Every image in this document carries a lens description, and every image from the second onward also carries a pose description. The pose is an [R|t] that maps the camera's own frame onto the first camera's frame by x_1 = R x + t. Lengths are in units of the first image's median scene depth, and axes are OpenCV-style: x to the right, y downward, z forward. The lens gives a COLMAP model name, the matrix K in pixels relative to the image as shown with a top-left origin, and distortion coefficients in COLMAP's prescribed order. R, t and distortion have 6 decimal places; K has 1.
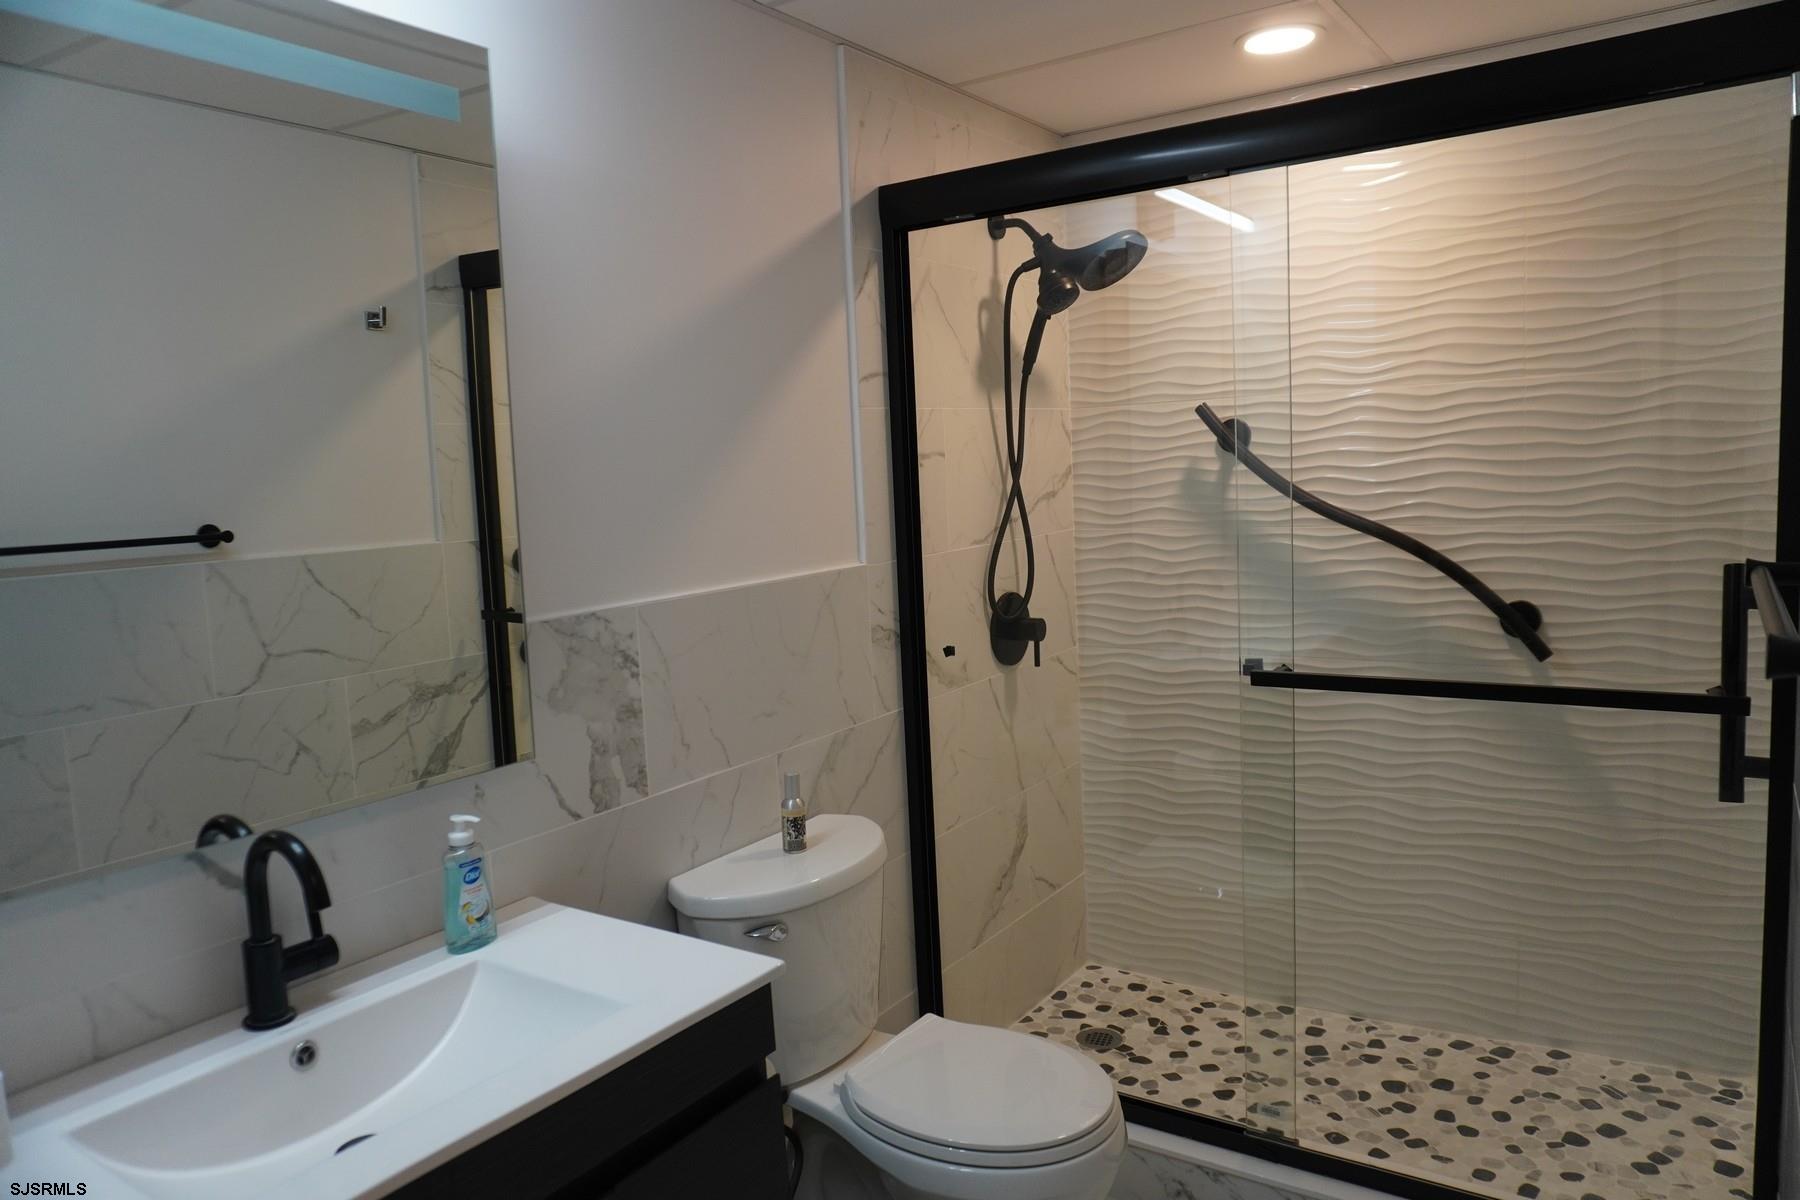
lens RADIAL K [[1204.0, 0, 902.4], [0, 1204.0, 601.5], [0, 0, 1]] dist [-0.048666, 0.031745]
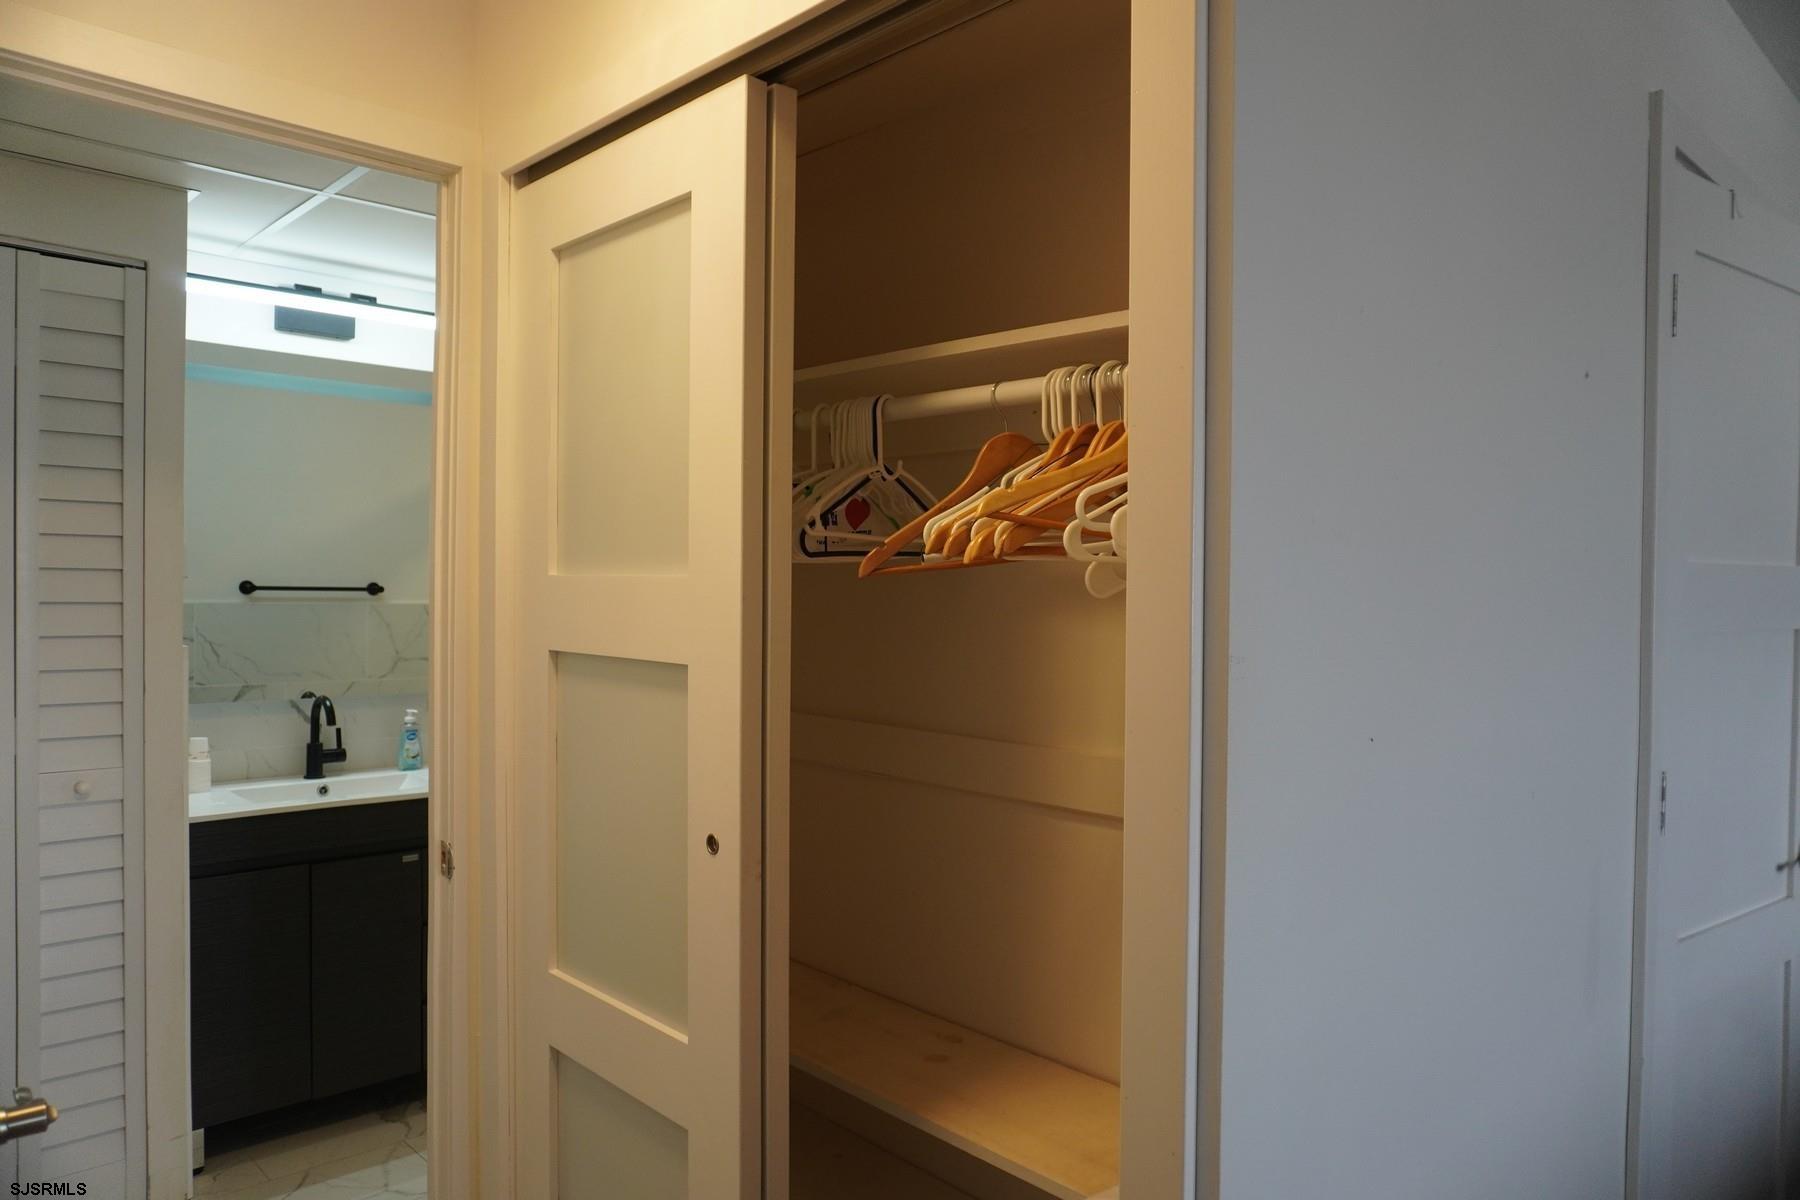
lens RADIAL K [[1204.0, 0, 900.0], [0, 1204.0, 597.9], [0, 0, 1]] dist [-0.048666, 0.031745]
pose [[0.975745, 0.054247, -0.212082, 1.003859], [-0.073979, 0.993524, -0.086239, 0.096934], [0.206031, 0.099837, 0.973439, -1.029851]]
